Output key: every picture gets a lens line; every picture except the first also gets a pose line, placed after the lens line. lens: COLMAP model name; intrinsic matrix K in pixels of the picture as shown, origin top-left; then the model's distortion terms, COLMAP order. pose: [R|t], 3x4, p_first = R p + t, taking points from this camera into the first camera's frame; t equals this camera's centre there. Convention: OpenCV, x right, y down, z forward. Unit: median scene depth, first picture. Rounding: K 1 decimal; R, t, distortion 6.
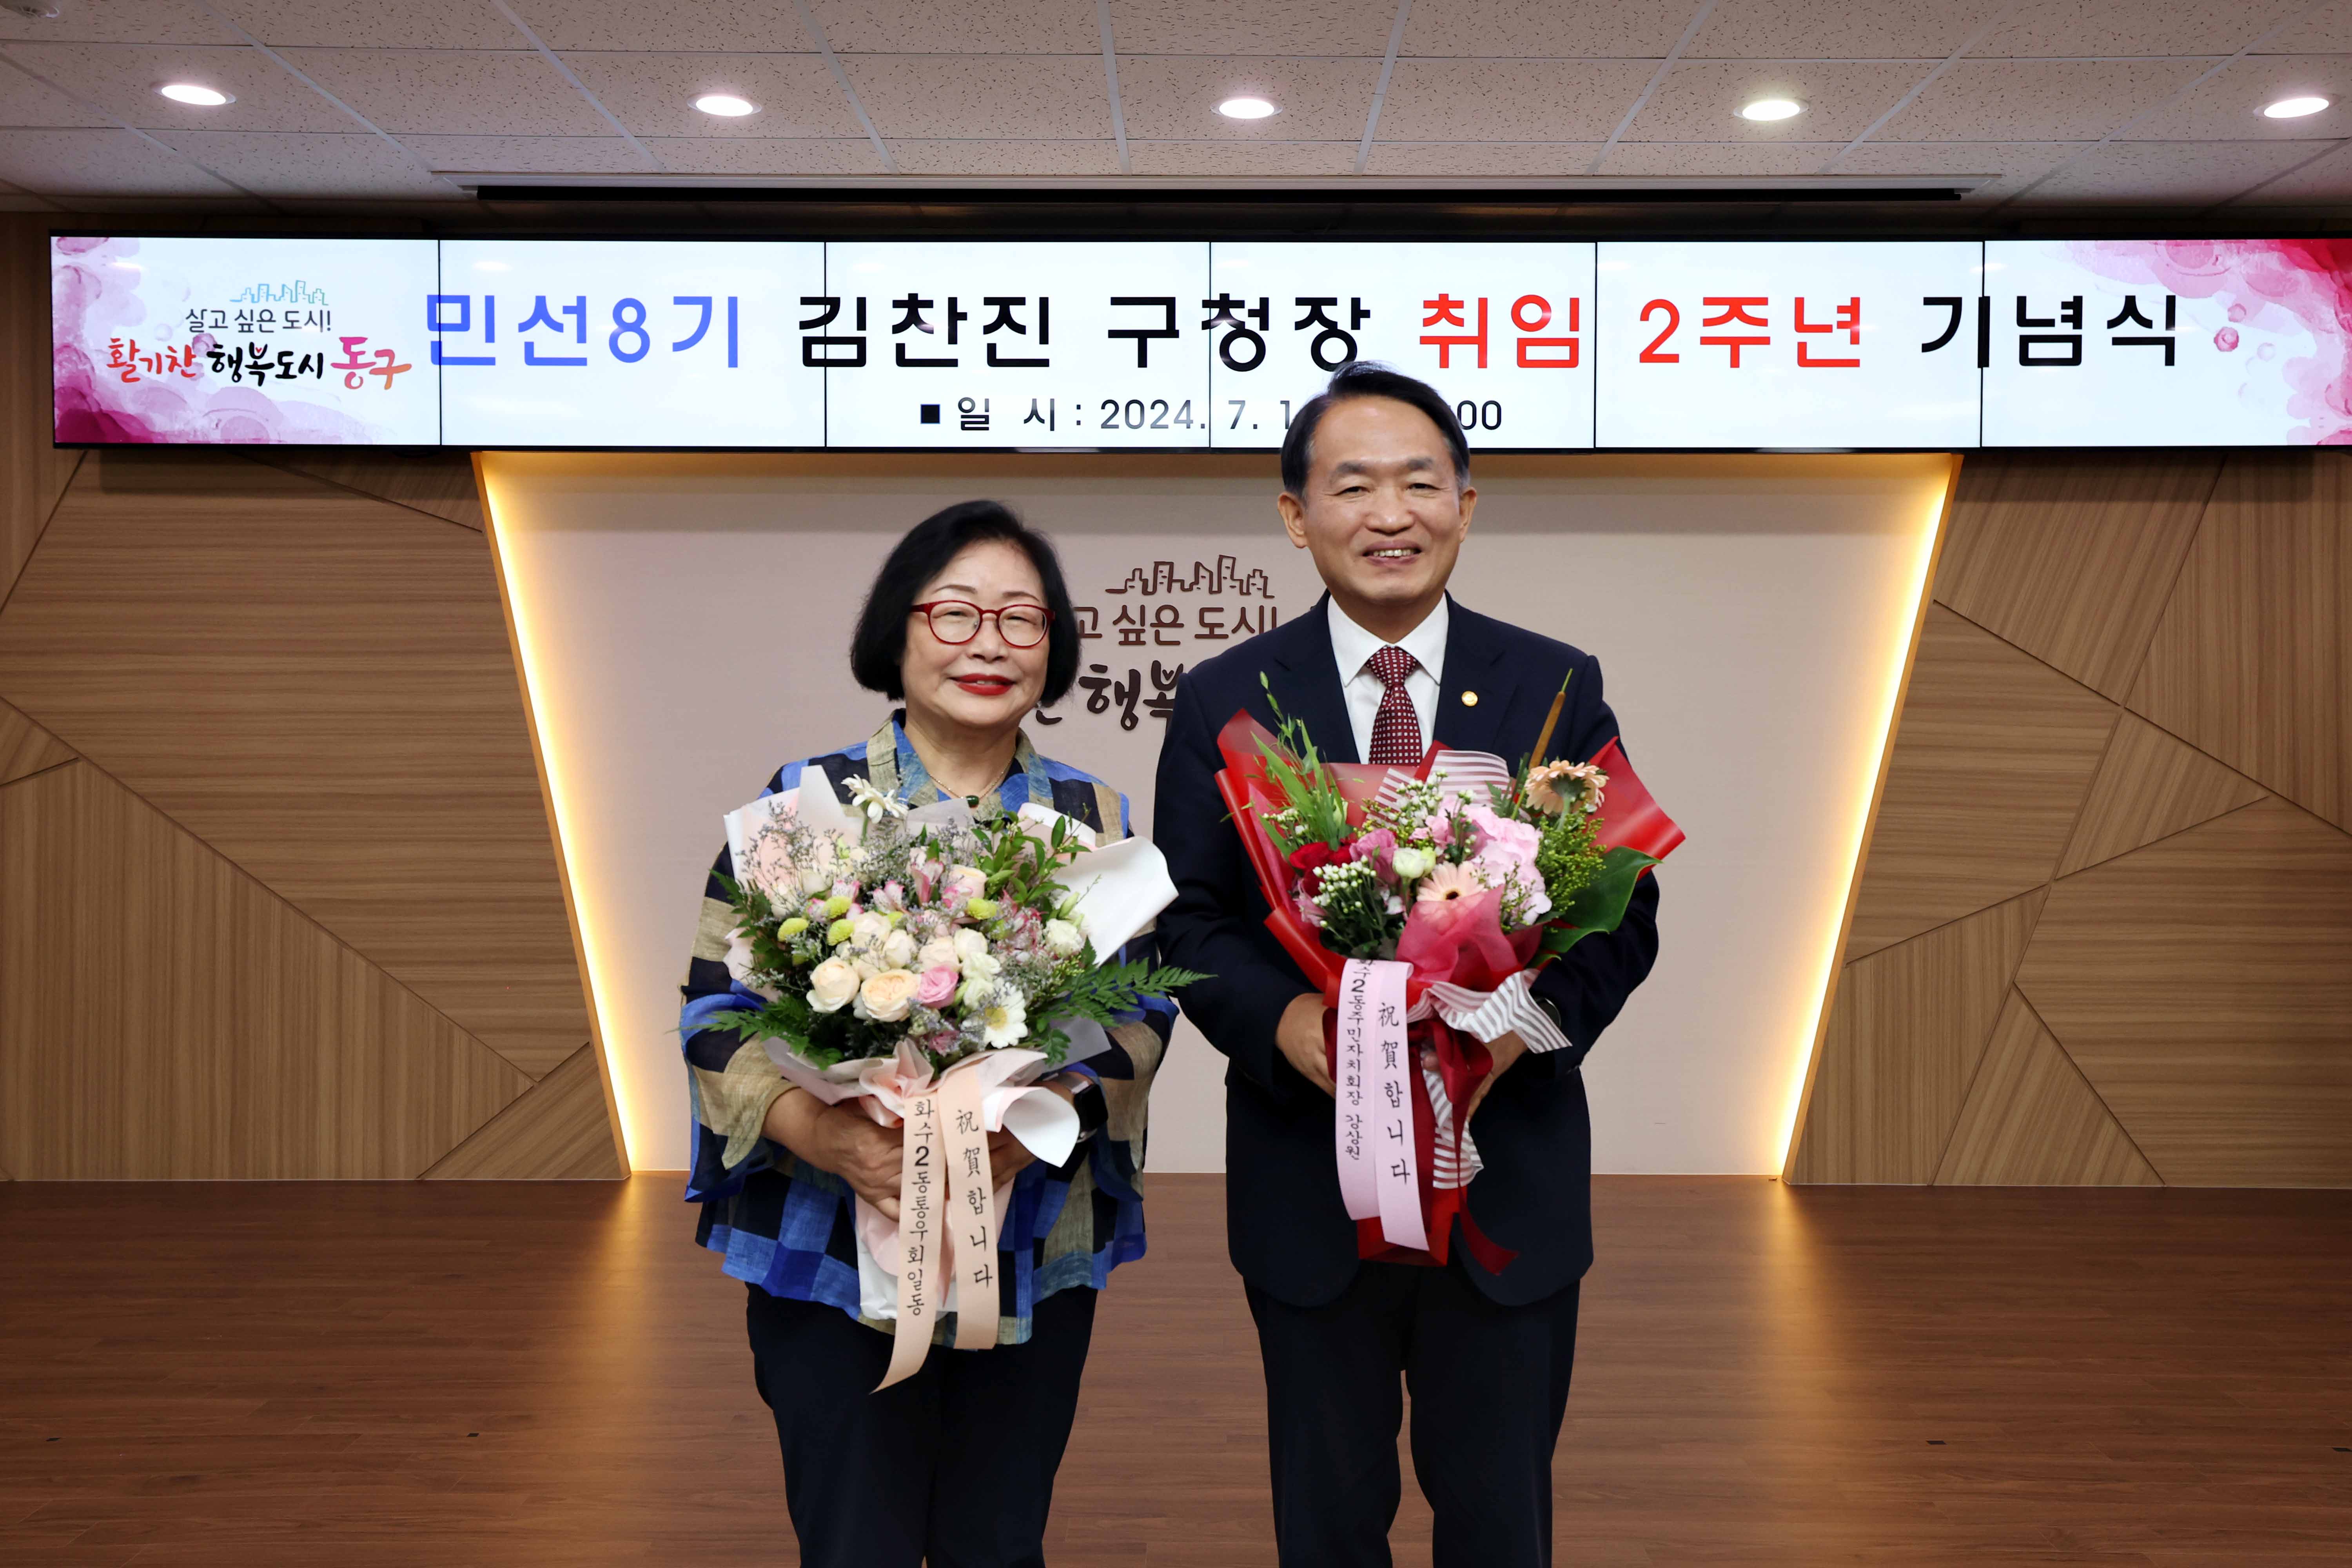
lens RADIAL K [[2034.0, 0, 1176.0], [0, 2034.0, 784.0], [0, 0, 1]] dist [0.019990, 0.044999]
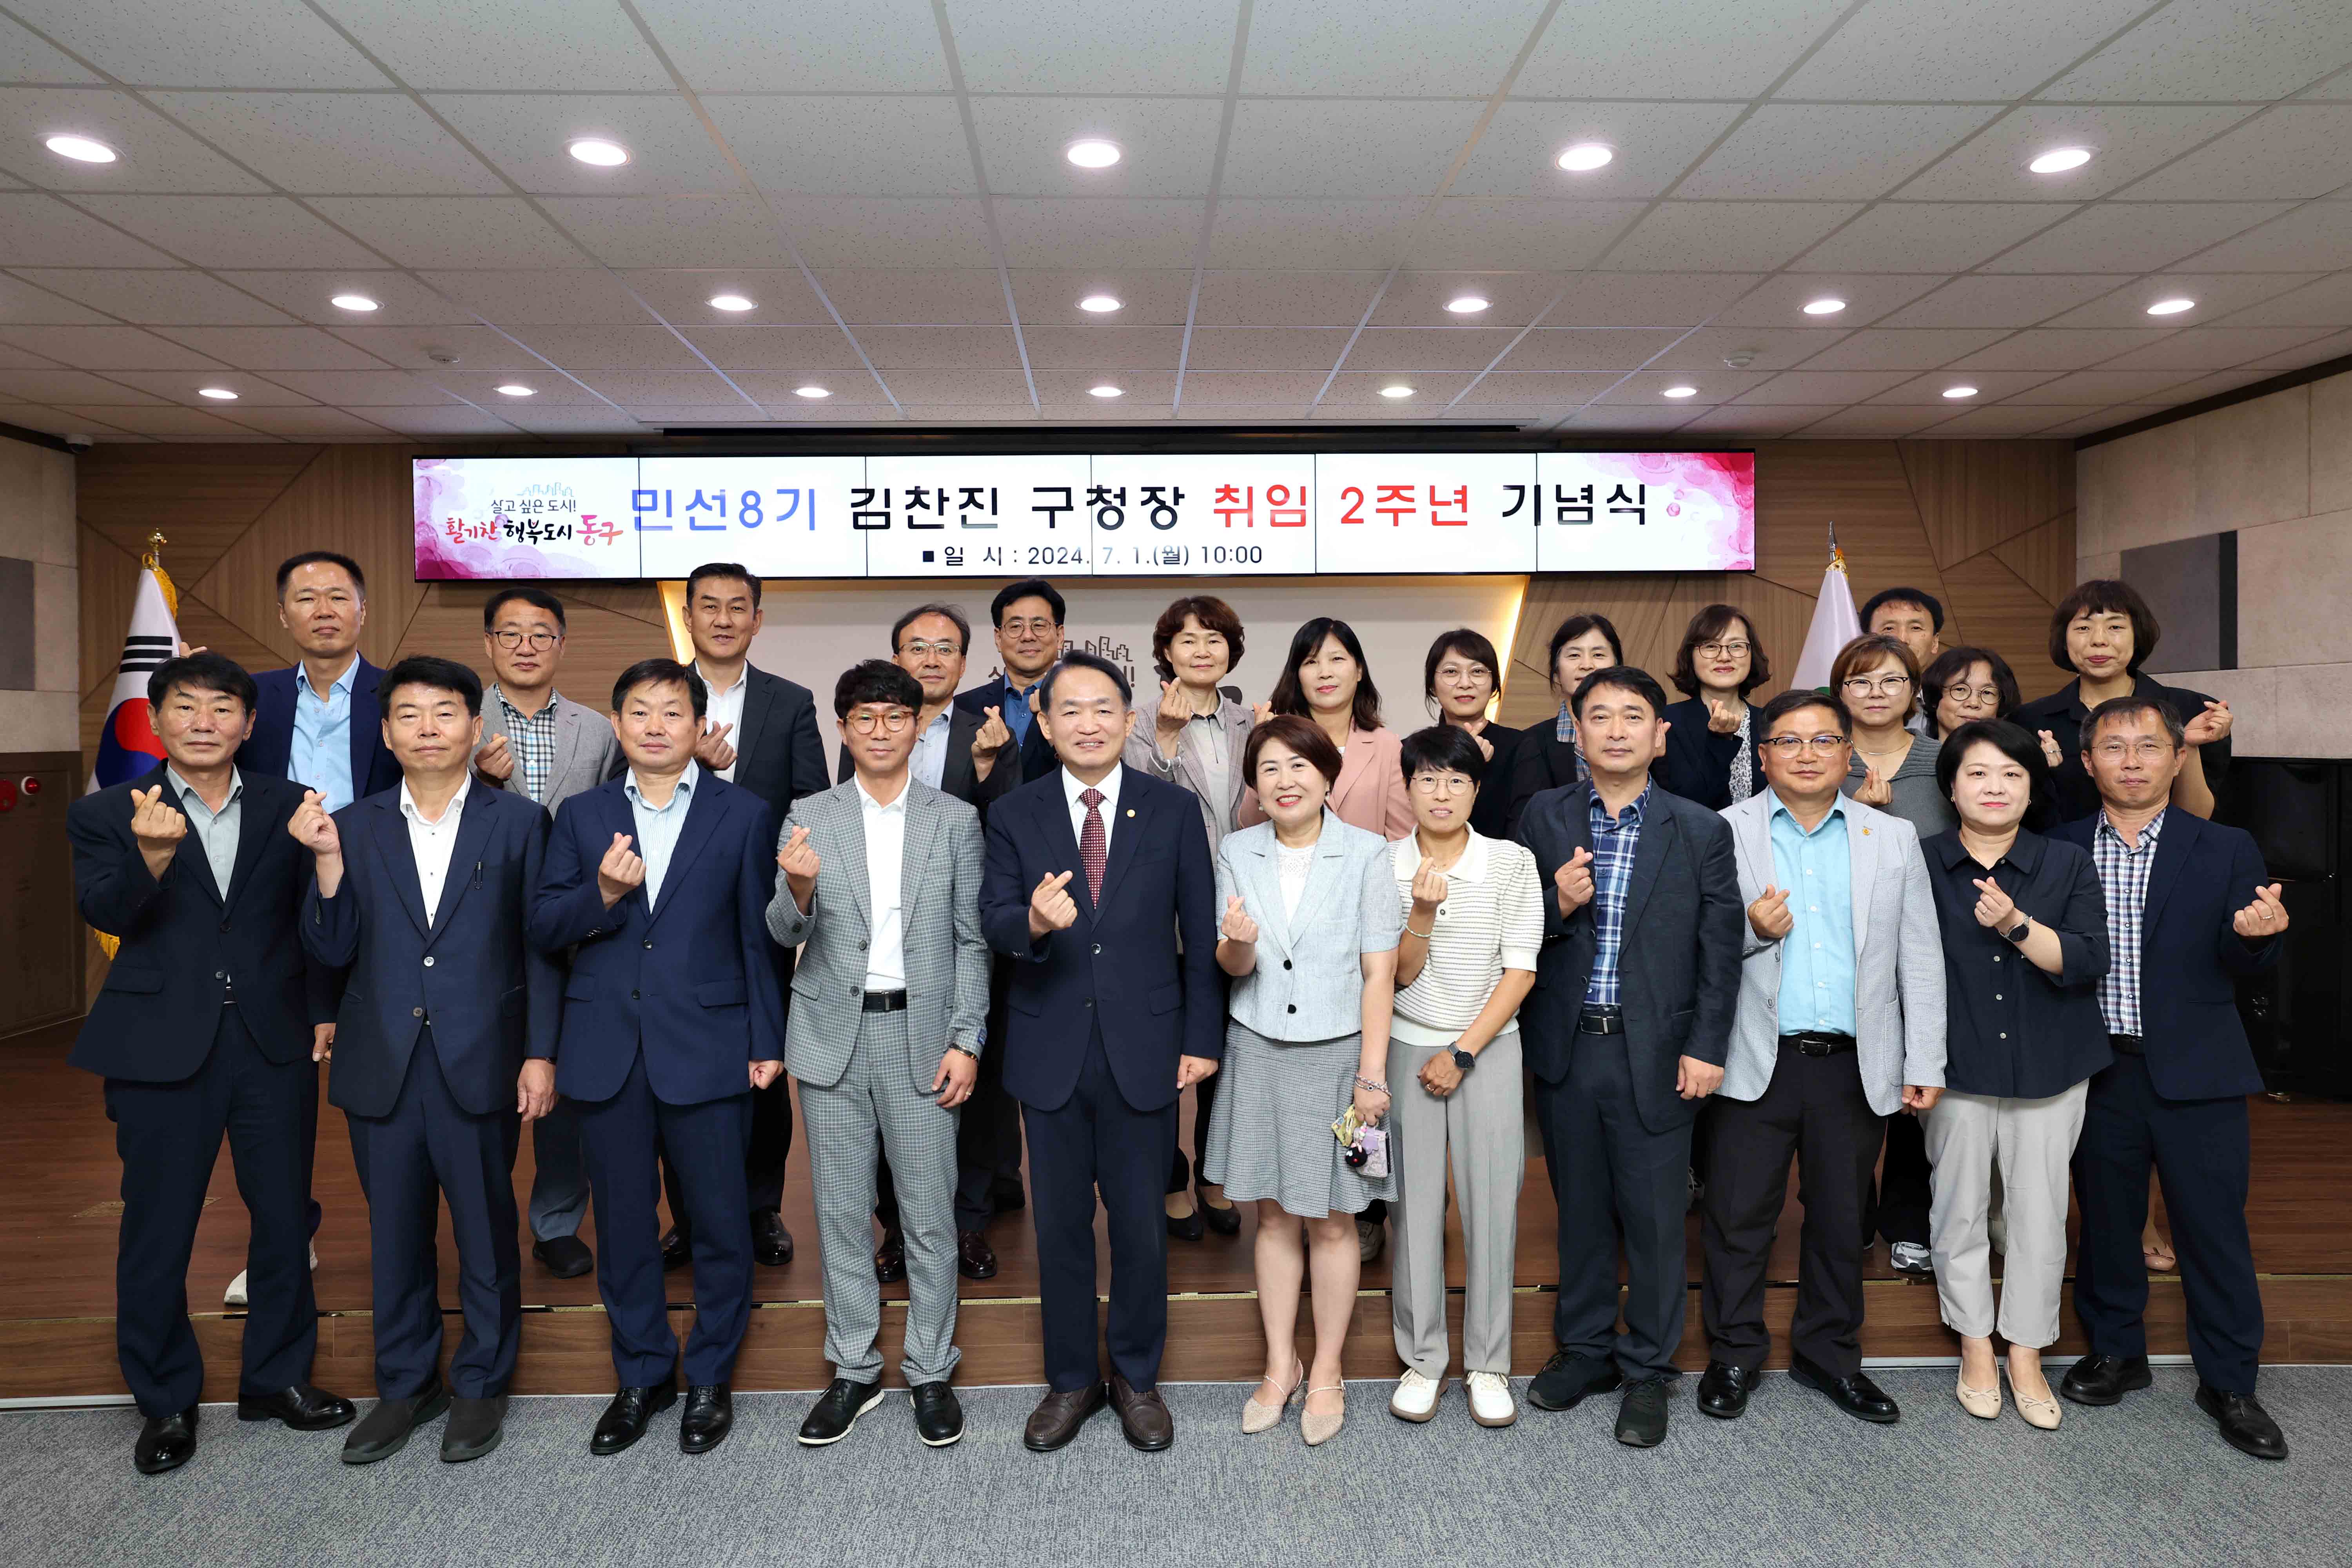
lens RADIAL K [[1822.7, 0, 1176.0], [0, 1822.7, 784.0], [0, 0, 1]] dist [0.000671, 0.009574]
pose [[0.999612, -0.012058, 0.025117, 0.046355], [0.012054, 0.999927, 0.000305, 0.011251], [-0.025119, -0.000002, 0.999684, -0.534371]]
